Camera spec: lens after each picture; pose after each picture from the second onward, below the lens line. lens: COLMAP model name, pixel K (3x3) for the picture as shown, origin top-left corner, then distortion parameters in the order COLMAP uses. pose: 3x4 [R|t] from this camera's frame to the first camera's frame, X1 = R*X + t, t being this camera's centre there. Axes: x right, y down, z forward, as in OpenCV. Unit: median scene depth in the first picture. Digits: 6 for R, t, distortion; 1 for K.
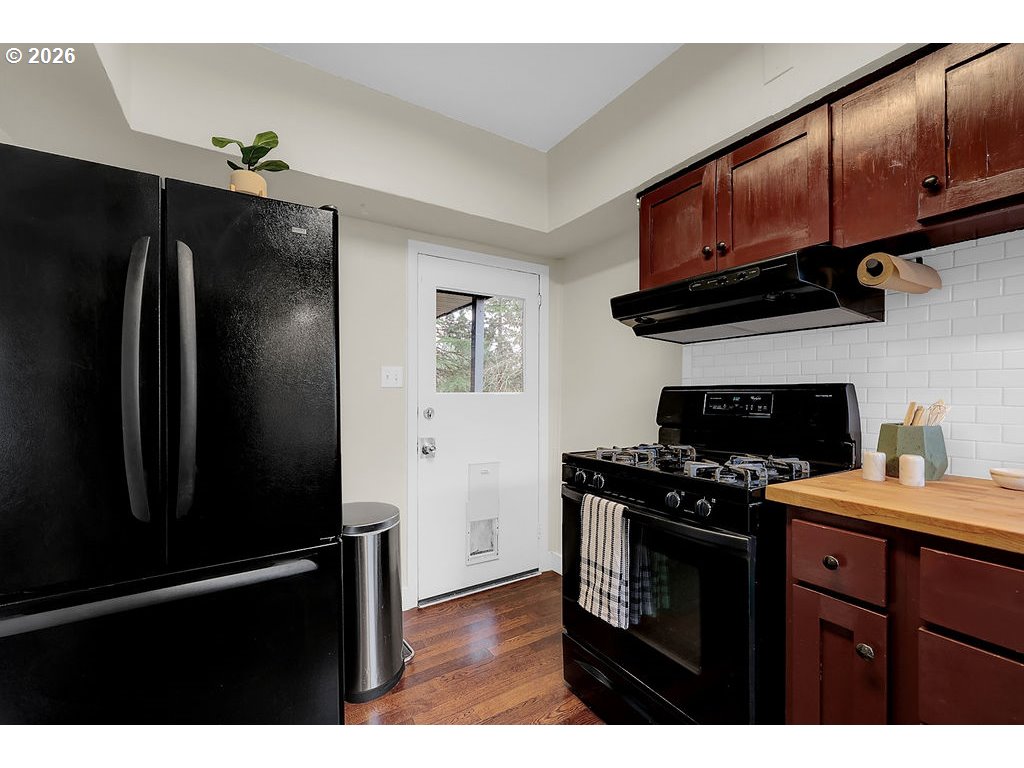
lens RADIAL K [[430.8, 0, 515.4], [0, 430.8, 391.7], [0, 0, 1]] dist [-0.011422, -0.000200]
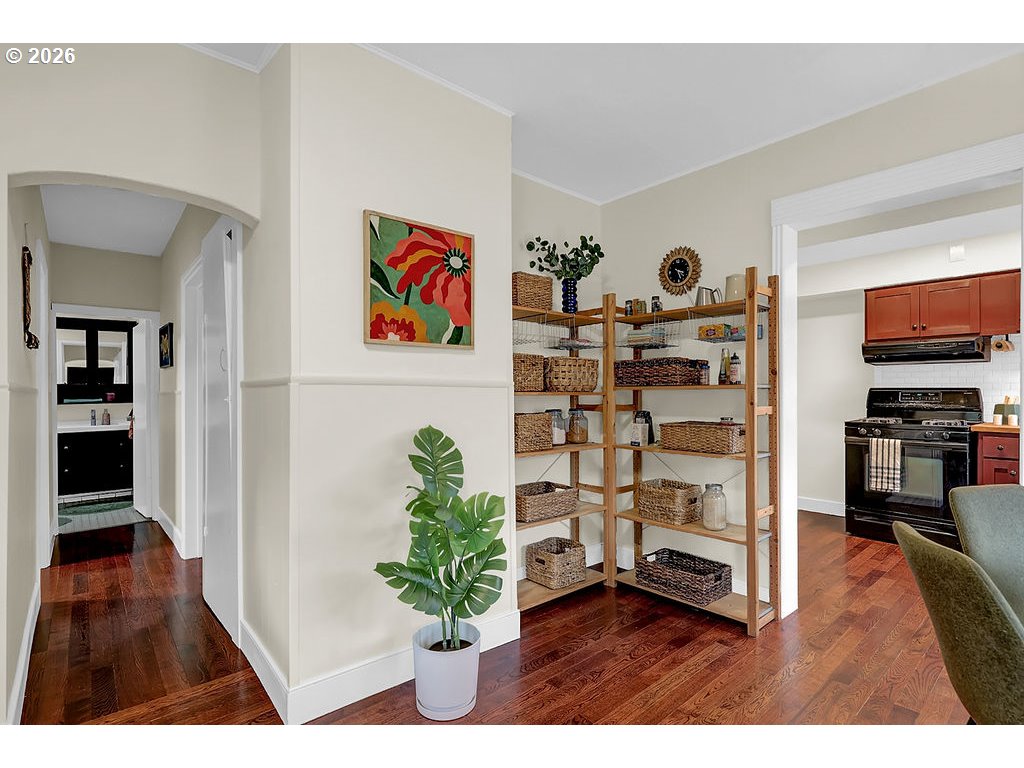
lens RADIAL K [[508.0, 0, 515.2], [0, 508.0, 389.2], [0, 0, 1]] dist [0.001651, 0.000127]
pose [[0.987522, -0.005867, 0.157369, -2.191269], [0.005210, 0.999976, 0.004587, -0.036678], [-0.157392, -0.003710, 0.987529, -1.376344]]
